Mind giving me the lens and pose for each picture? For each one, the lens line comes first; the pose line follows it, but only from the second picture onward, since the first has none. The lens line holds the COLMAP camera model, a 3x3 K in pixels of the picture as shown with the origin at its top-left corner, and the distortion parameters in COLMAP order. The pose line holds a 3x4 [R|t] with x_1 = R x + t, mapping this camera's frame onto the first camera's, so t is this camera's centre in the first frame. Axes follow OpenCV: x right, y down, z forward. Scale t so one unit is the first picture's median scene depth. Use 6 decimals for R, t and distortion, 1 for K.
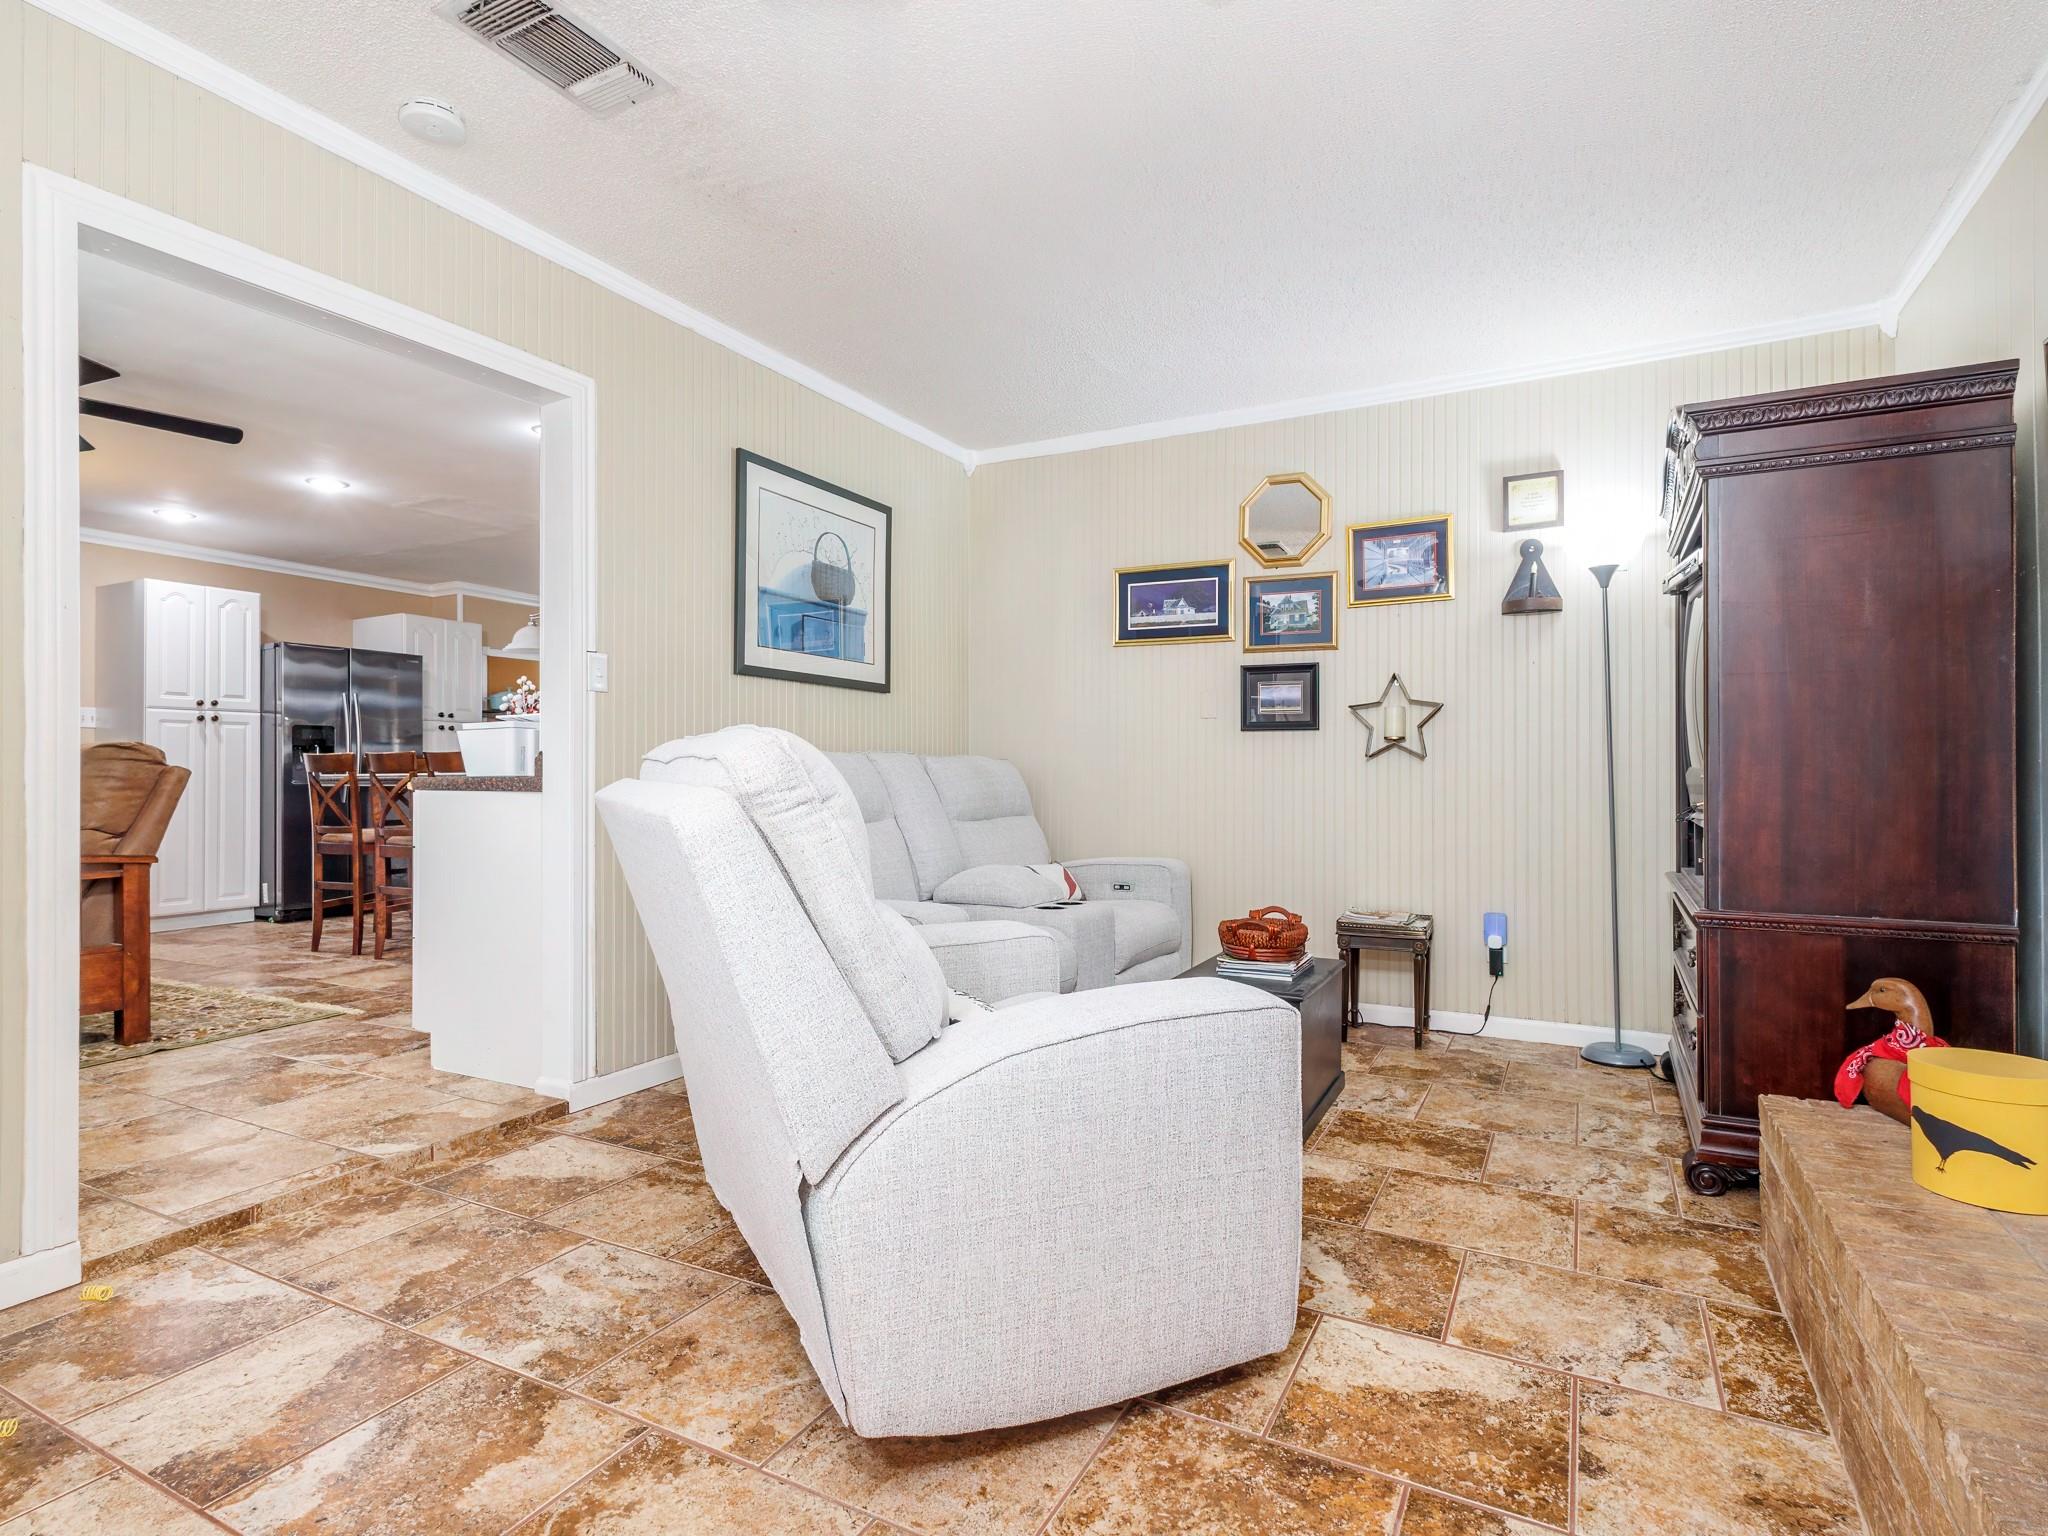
lens RADIAL K [[1057.2, 0, 1024.0], [0, 1057.2, 768.0], [0, 0, 1]] dist [0.000038, -0.000153]
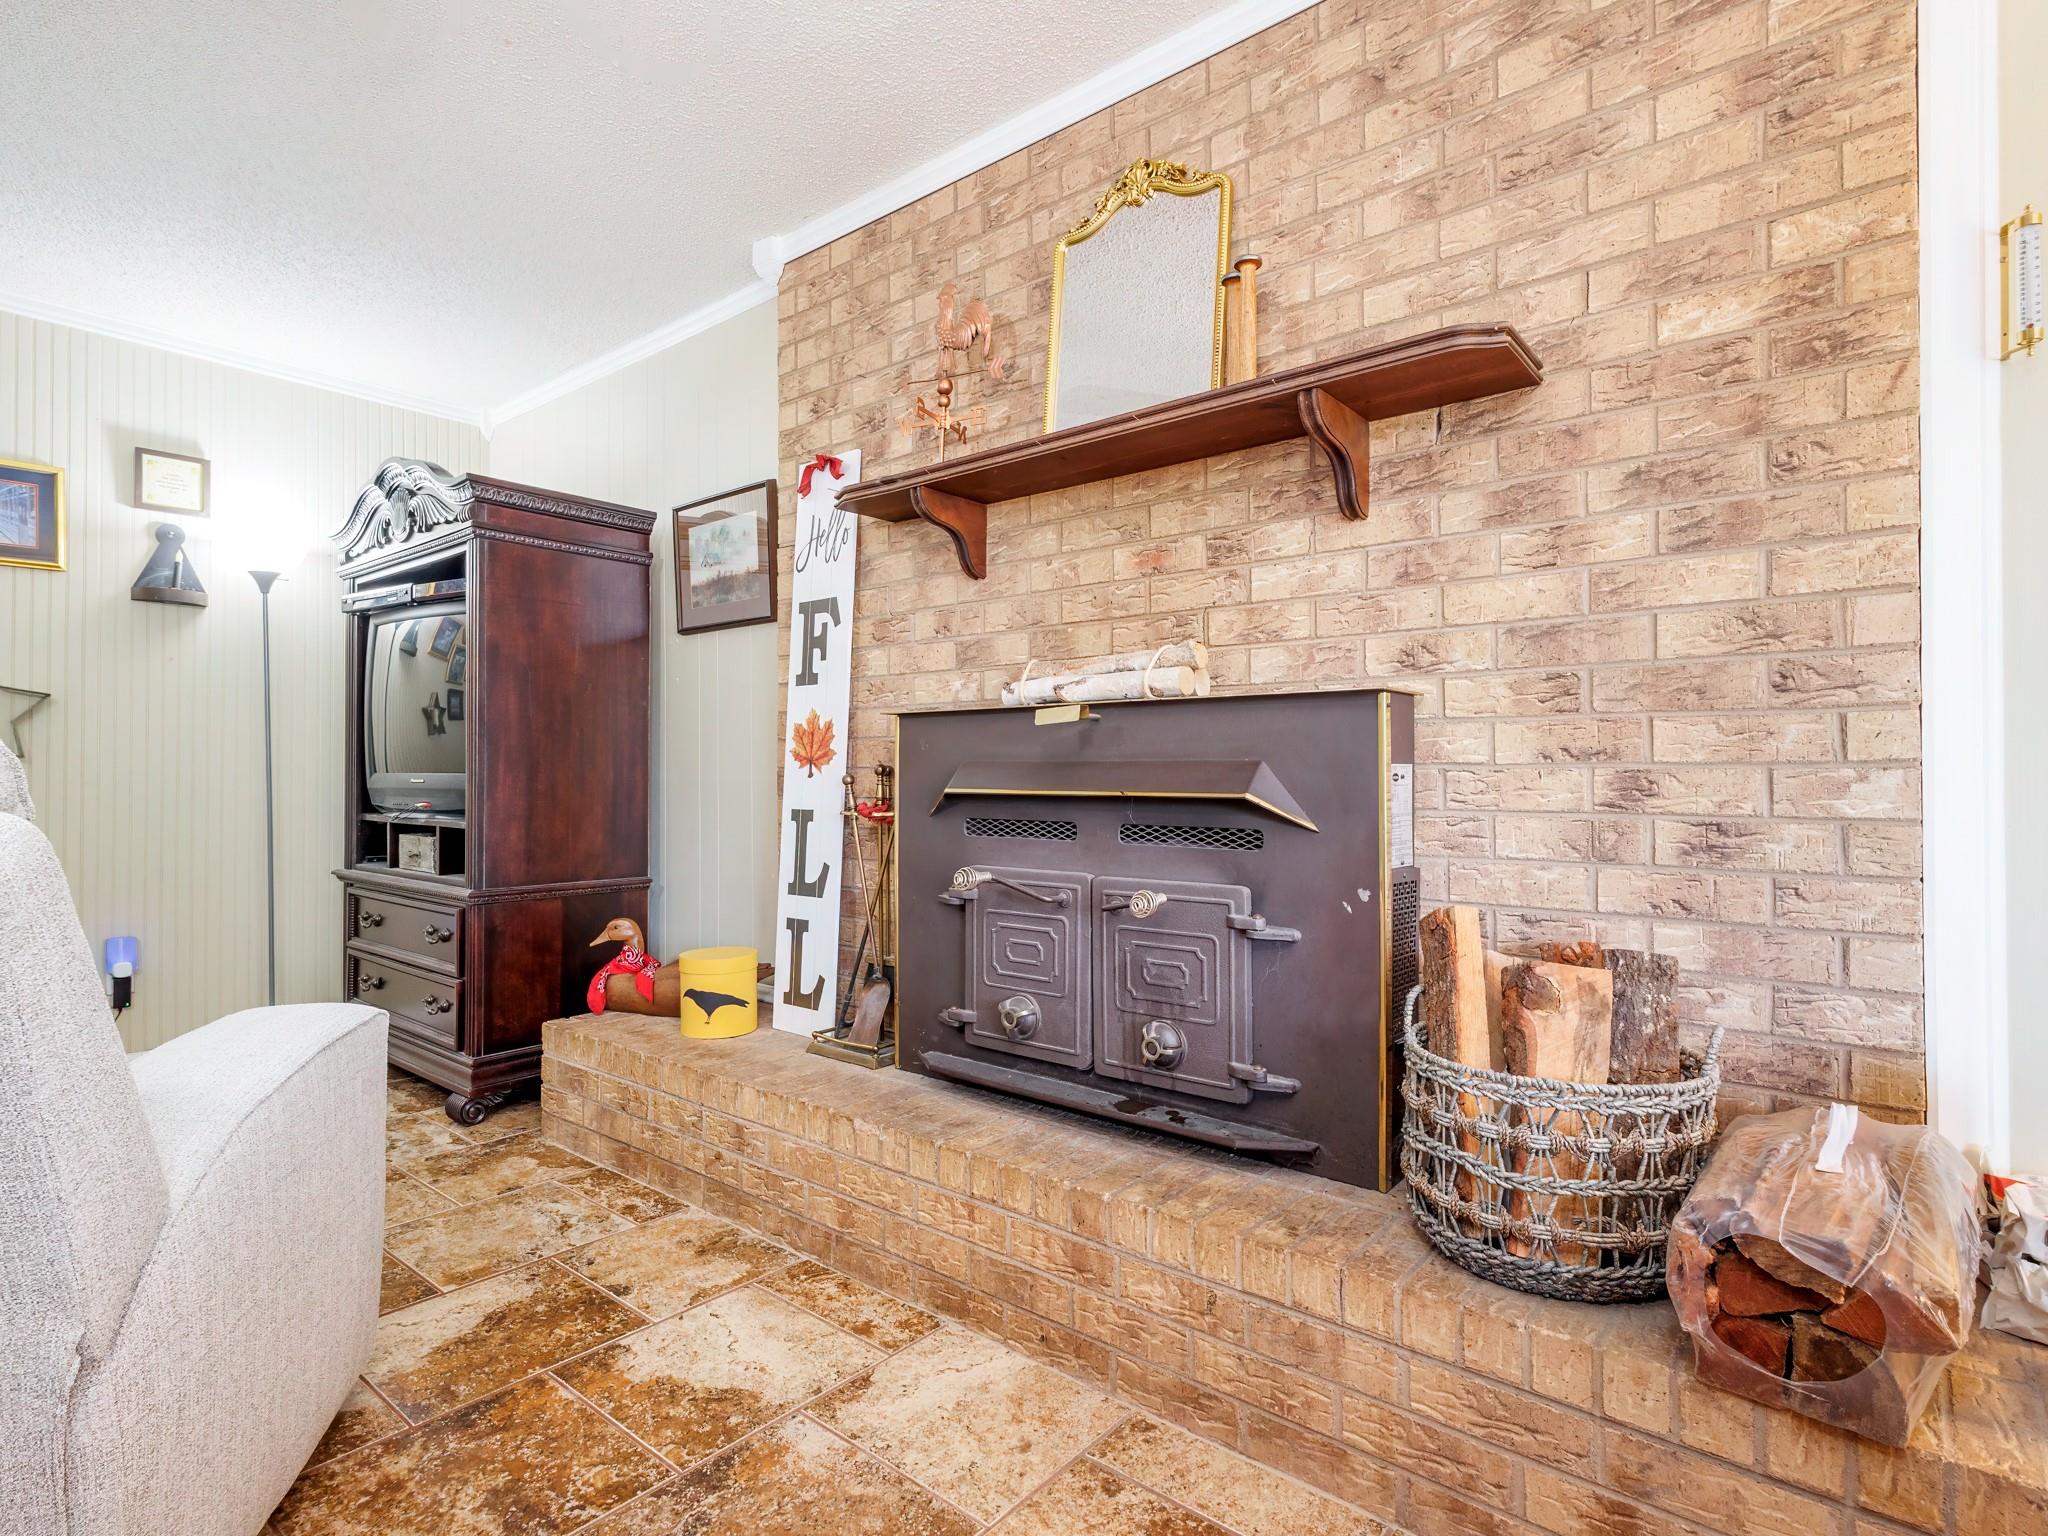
lens RADIAL K [[1057.2, 0, 1024.0], [0, 1057.2, 768.0], [0, 0, 1]] dist [0.000038, -0.000153]
pose [[0.201591, 0.006037, 0.979451, -0.537856], [-0.003938, 0.999978, -0.005353, -0.003892], [-0.979462, -0.002778, 0.201610, 0.170893]]
